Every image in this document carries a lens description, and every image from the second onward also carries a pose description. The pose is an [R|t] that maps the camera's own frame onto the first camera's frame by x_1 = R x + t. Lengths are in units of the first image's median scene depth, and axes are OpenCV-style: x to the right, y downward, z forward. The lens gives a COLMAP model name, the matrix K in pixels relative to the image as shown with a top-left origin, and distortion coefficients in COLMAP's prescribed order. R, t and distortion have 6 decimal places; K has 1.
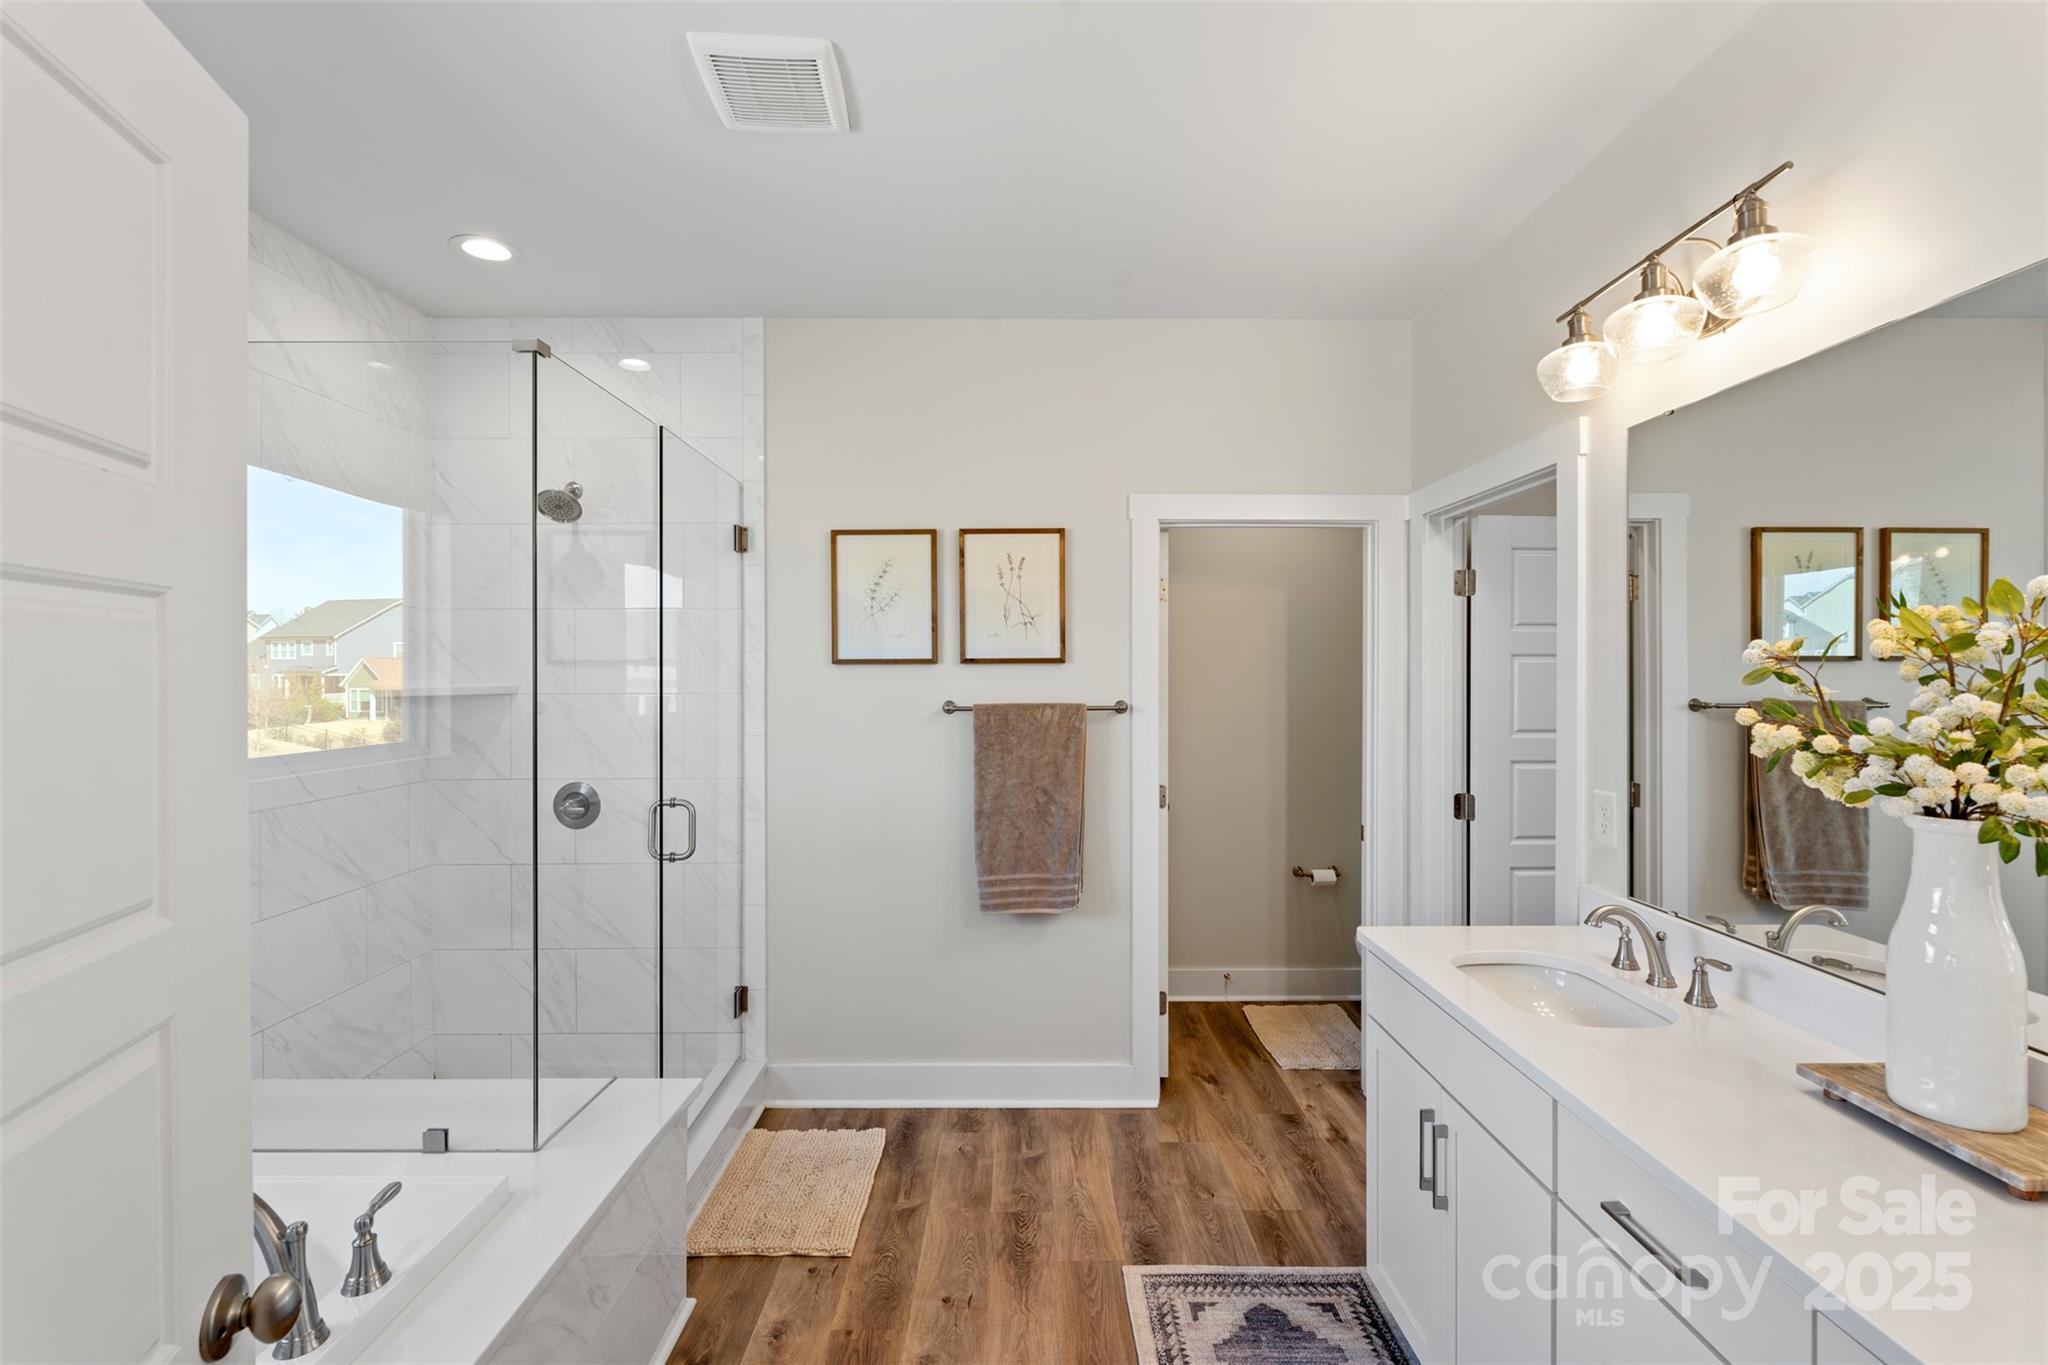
lens RADIAL K [[899.6, 0, 1023.2], [0, 899.6, 679.9], [0, 0, 1]] dist [-0.002648, -0.002019]
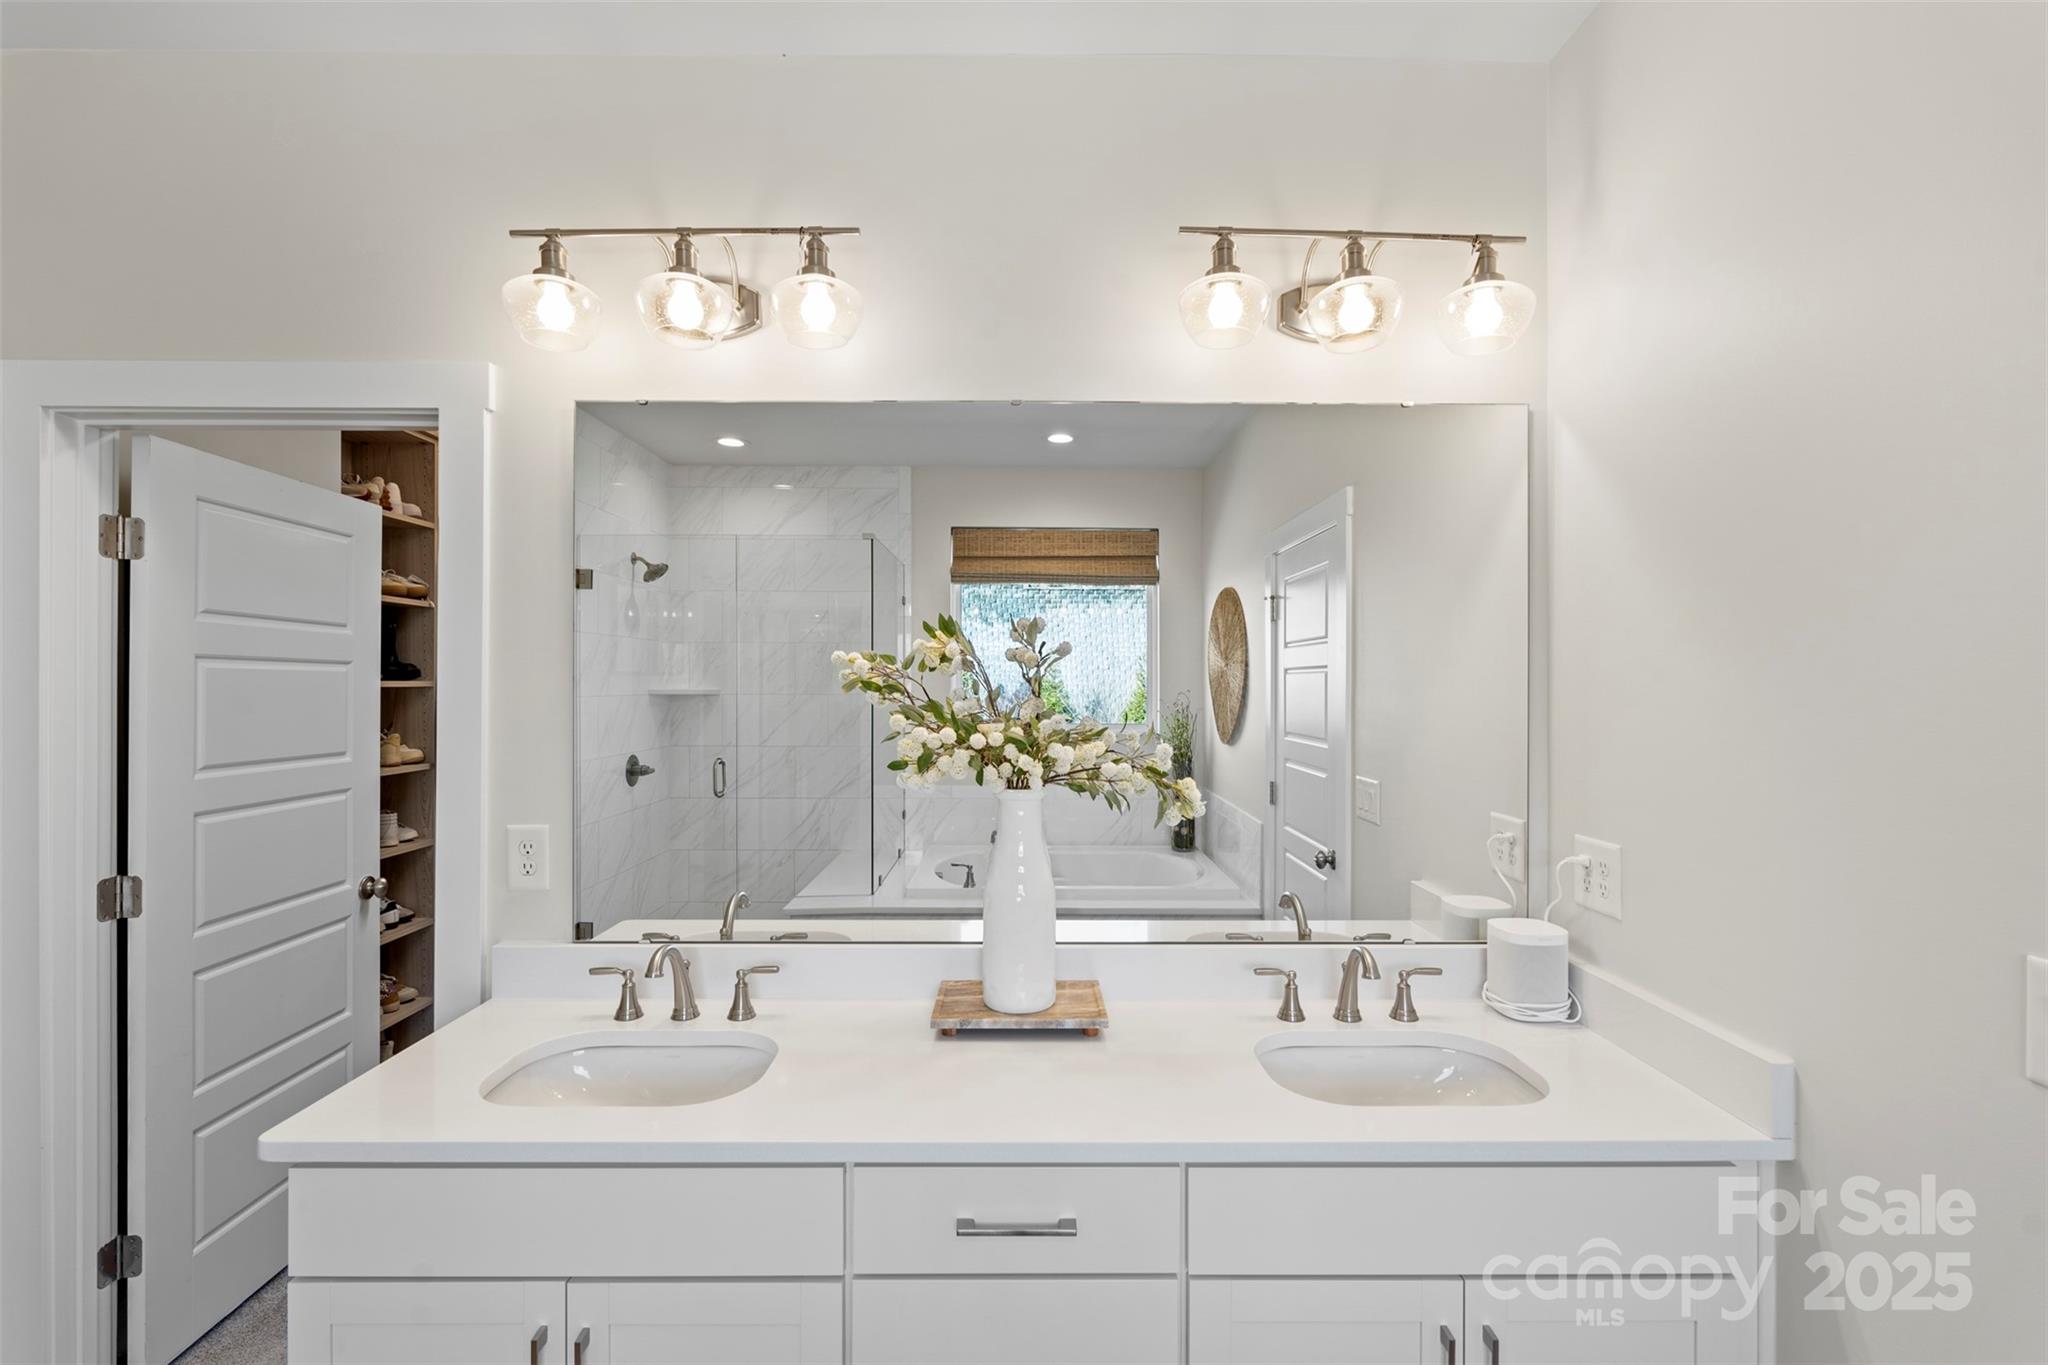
lens RADIAL K [[899.6, 0, 1015.3], [0, 899.6, 686.3], [0, 0, 1]] dist [-0.002648, -0.002019]
pose [[-0.006005, -0.001380, 0.999981, -0.182990], [0.006322, 0.999979, 0.001418, -0.002464], [-0.999962, 0.006331, -0.005996, 0.538185]]
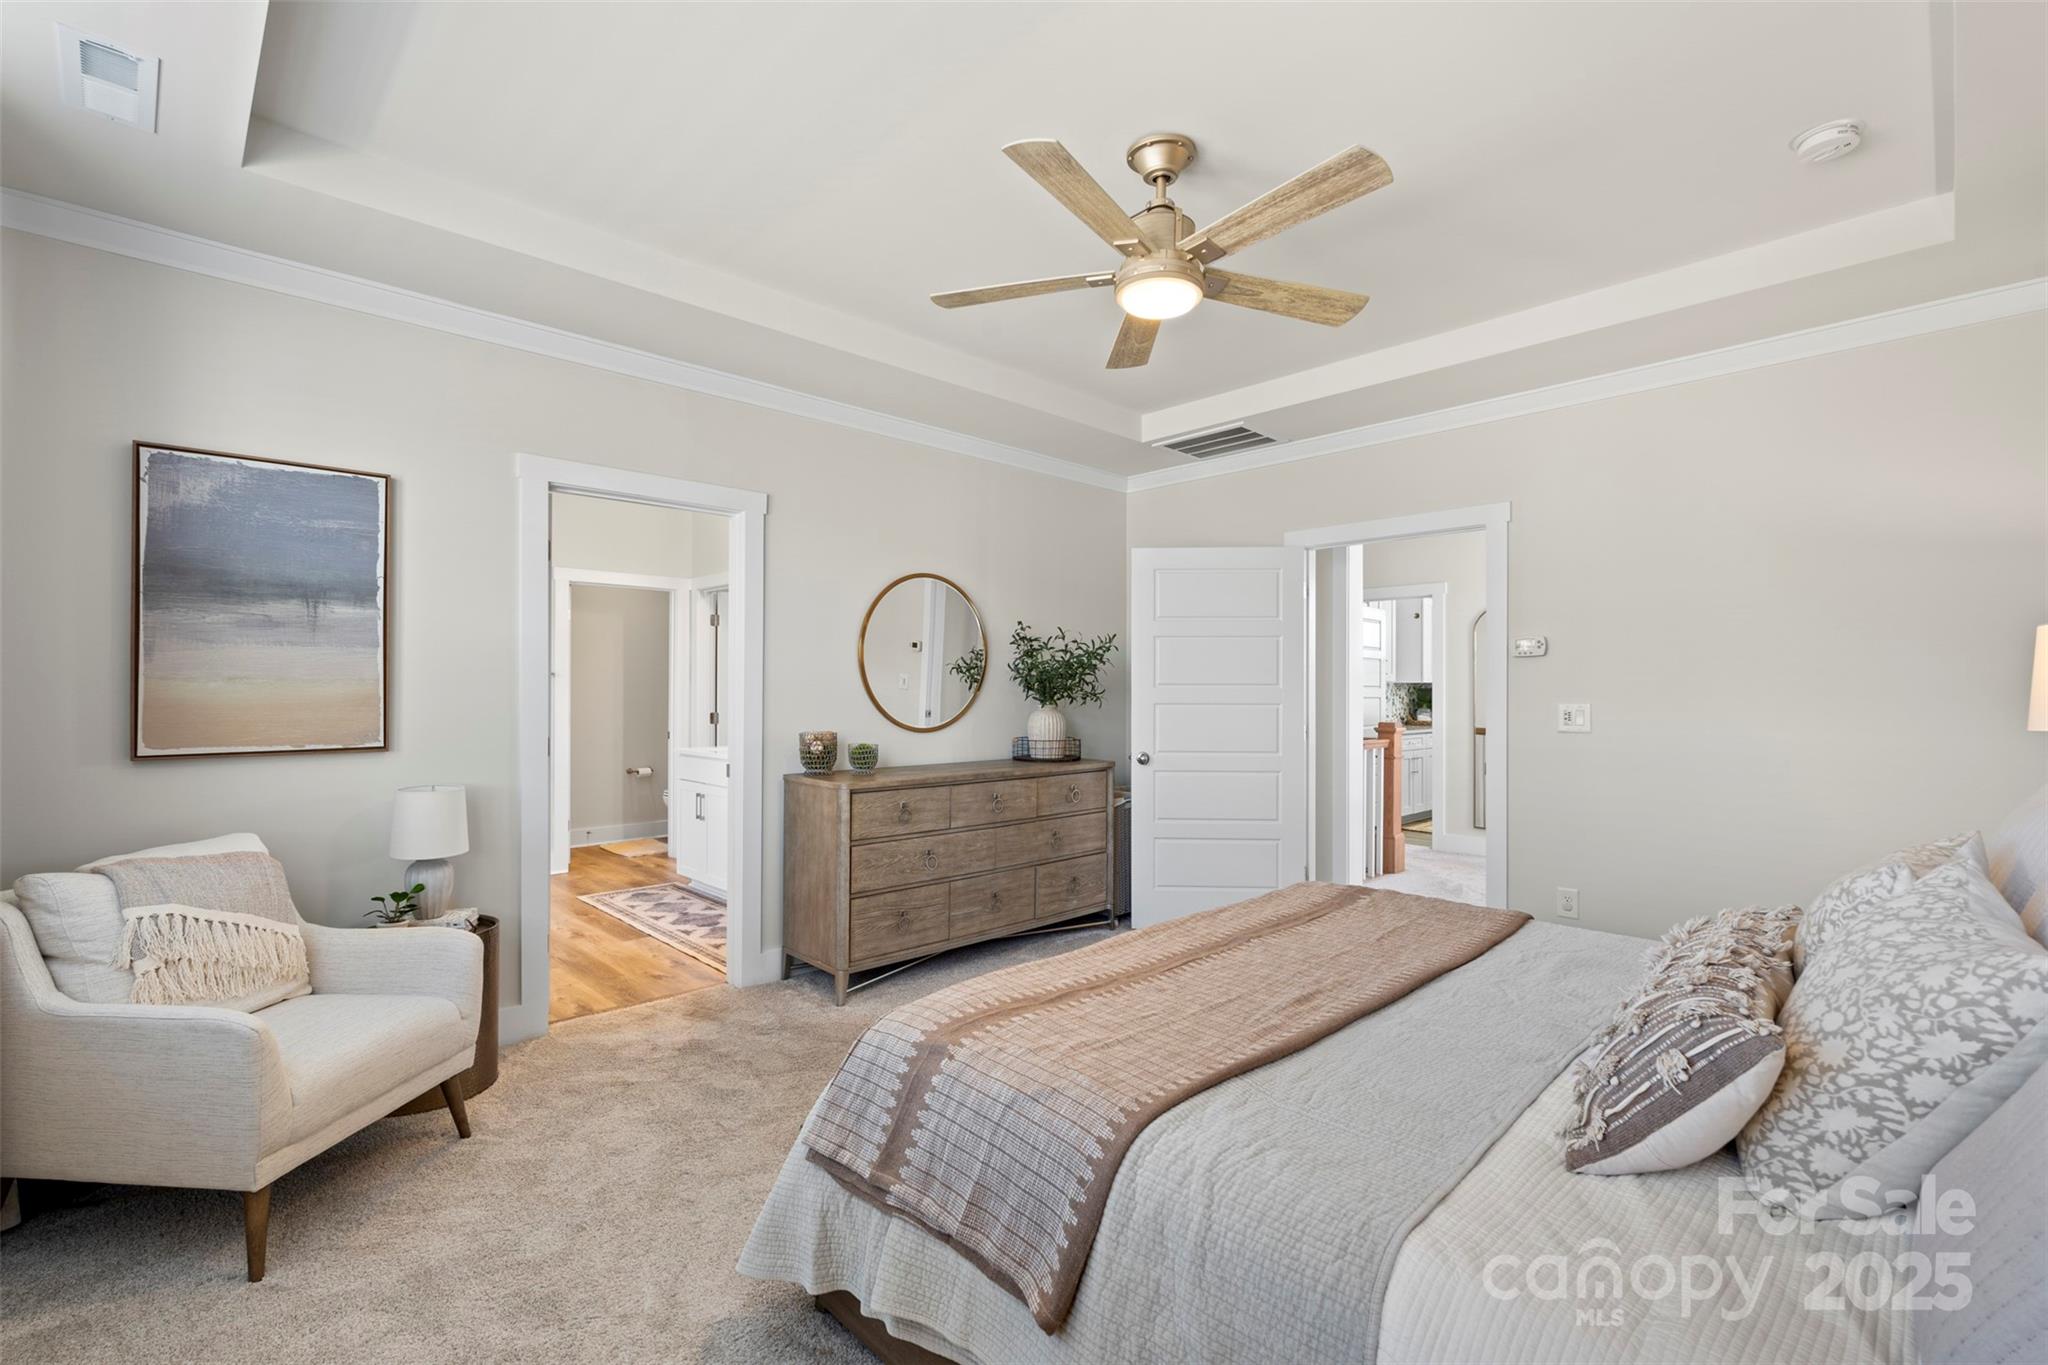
lens RADIAL K [[899.6, 0, 1020.3], [0, 899.6, 679.8], [0, 0, 1]] dist [-0.002648, -0.002019]
pose [[0.721469, 0.006327, 0.692418, -0.757811], [0.002439, 0.999929, -0.011678, 0.102759], [-0.692443, 0.010115, 0.721402, -1.693668]]
